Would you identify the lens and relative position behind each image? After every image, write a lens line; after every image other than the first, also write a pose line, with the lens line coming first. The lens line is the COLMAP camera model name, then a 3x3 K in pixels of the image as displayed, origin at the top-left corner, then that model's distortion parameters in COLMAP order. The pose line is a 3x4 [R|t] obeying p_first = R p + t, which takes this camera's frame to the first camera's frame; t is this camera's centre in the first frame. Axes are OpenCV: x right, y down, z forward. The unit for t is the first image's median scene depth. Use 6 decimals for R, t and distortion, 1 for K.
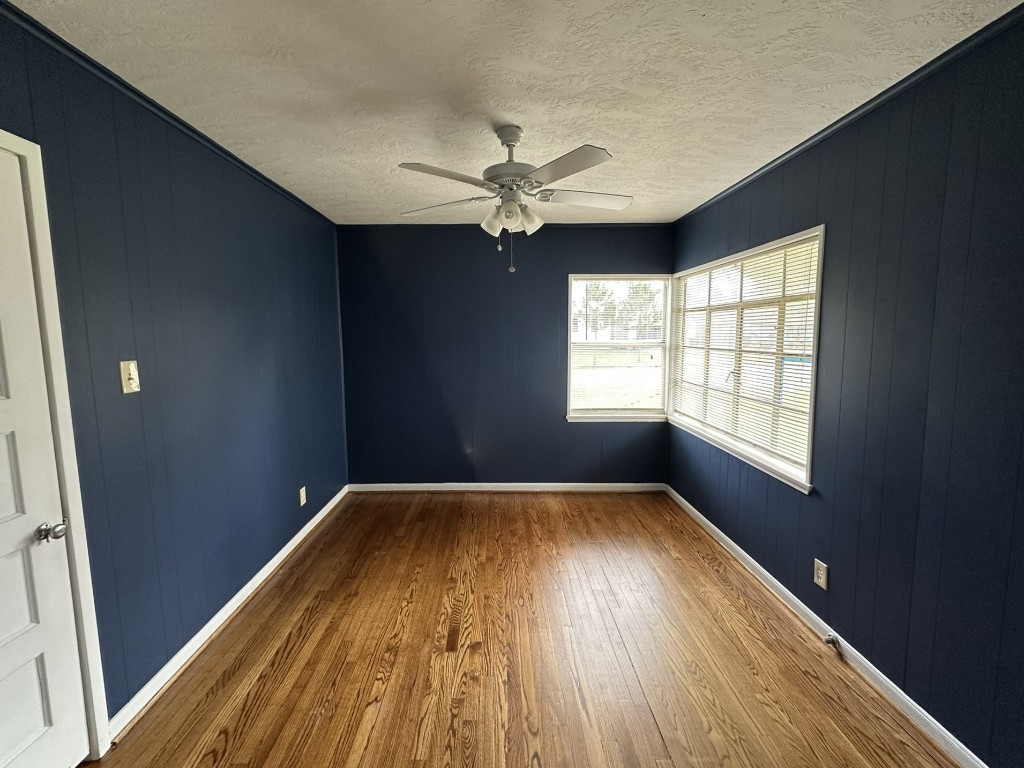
lens RADIAL K [[421.7, 0, 512.0], [0, 421.7, 384.0], [0, 0, 1]] dist [-0.000535, -0.000011]
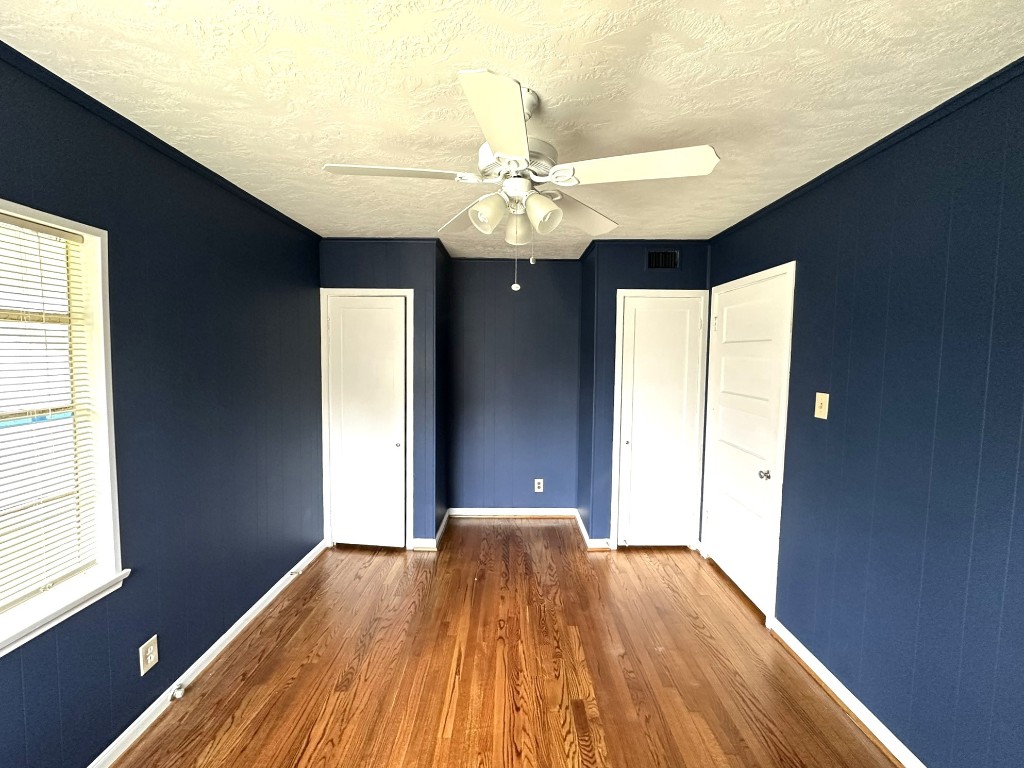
lens RADIAL K [[421.7, 0, 512.0], [0, 421.7, 384.0], [0, 0, 1]] dist [-0.000535, -0.000011]
pose [[-0.999566, -0.002333, 0.029373, -0.023526], [0.003148, 0.982702, 0.185166, -0.270274], [-0.029297, 0.185178, -0.982268, 1.928630]]
